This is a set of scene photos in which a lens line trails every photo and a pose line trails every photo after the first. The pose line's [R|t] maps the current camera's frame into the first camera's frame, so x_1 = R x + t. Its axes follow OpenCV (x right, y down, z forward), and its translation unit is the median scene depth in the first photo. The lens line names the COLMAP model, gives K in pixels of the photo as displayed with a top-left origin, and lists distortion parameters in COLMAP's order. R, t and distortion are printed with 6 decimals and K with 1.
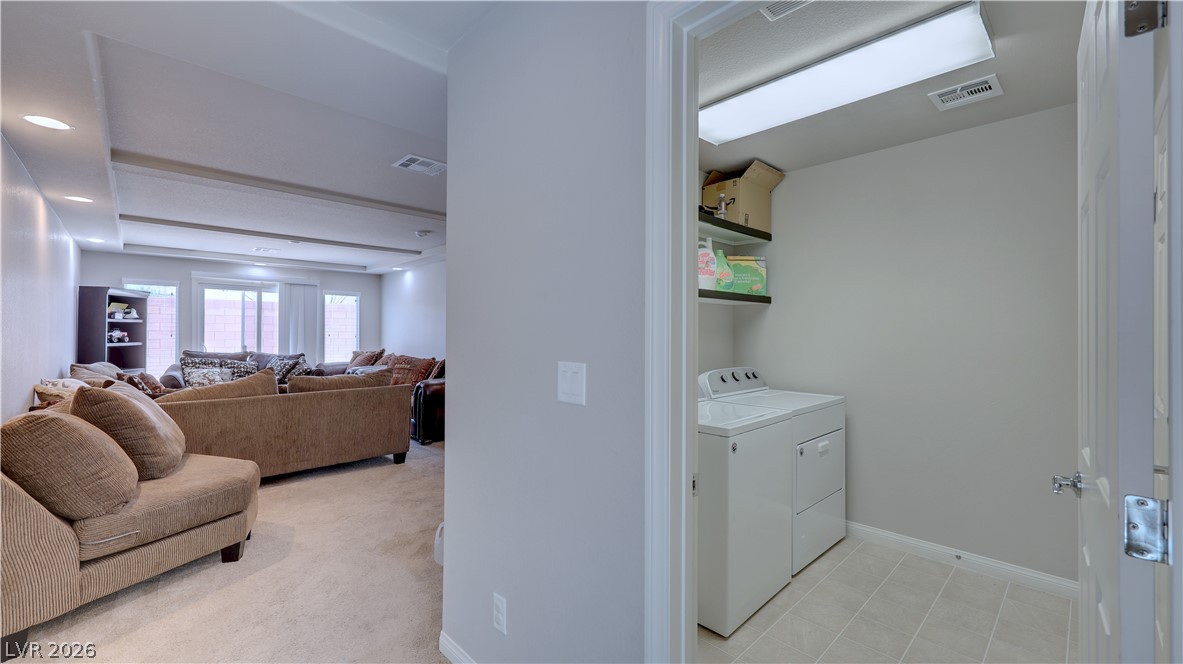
lens RADIAL K [[501.2, 0, 595.3], [0, 501.2, 327.1], [0, 0, 1]] dist [-0.001382, -0.000049]
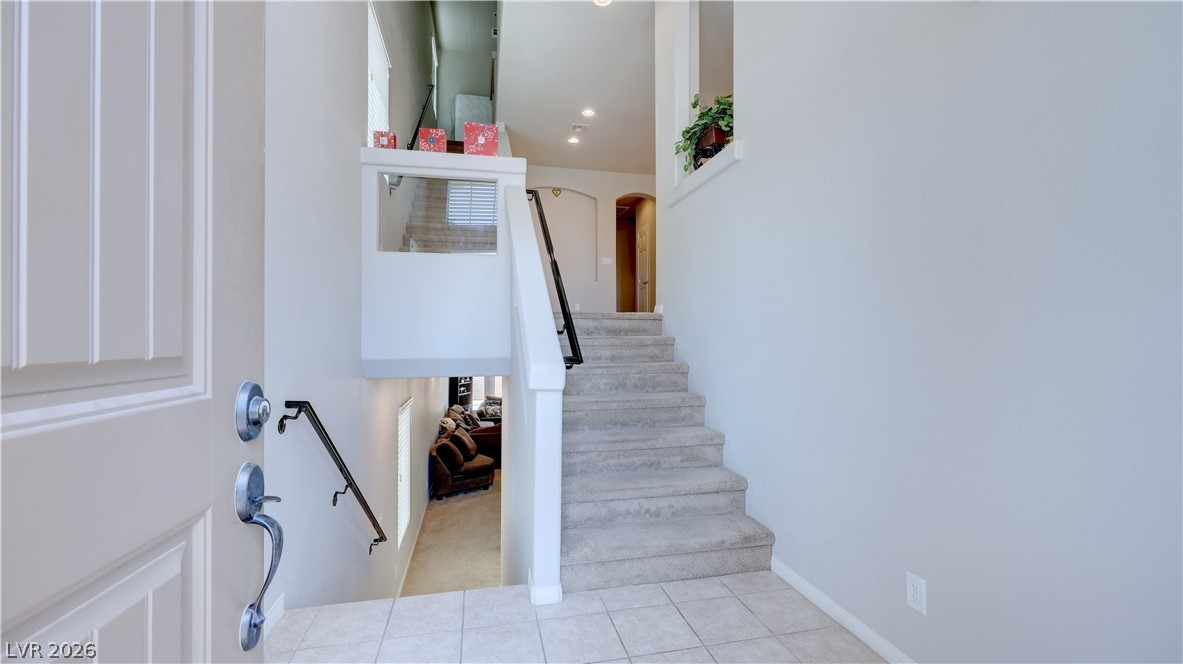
lens RADIAL K [[501.2, 0, 595.3], [0, 501.2, 327.1], [0, 0, 1]] dist [-0.001382, -0.000049]
pose [[0.869422, -0.006079, -0.494033, 0.482252], [0.005304, 0.999982, -0.002970, -0.182710], [0.494041, -0.000038, 0.869438, -0.471205]]
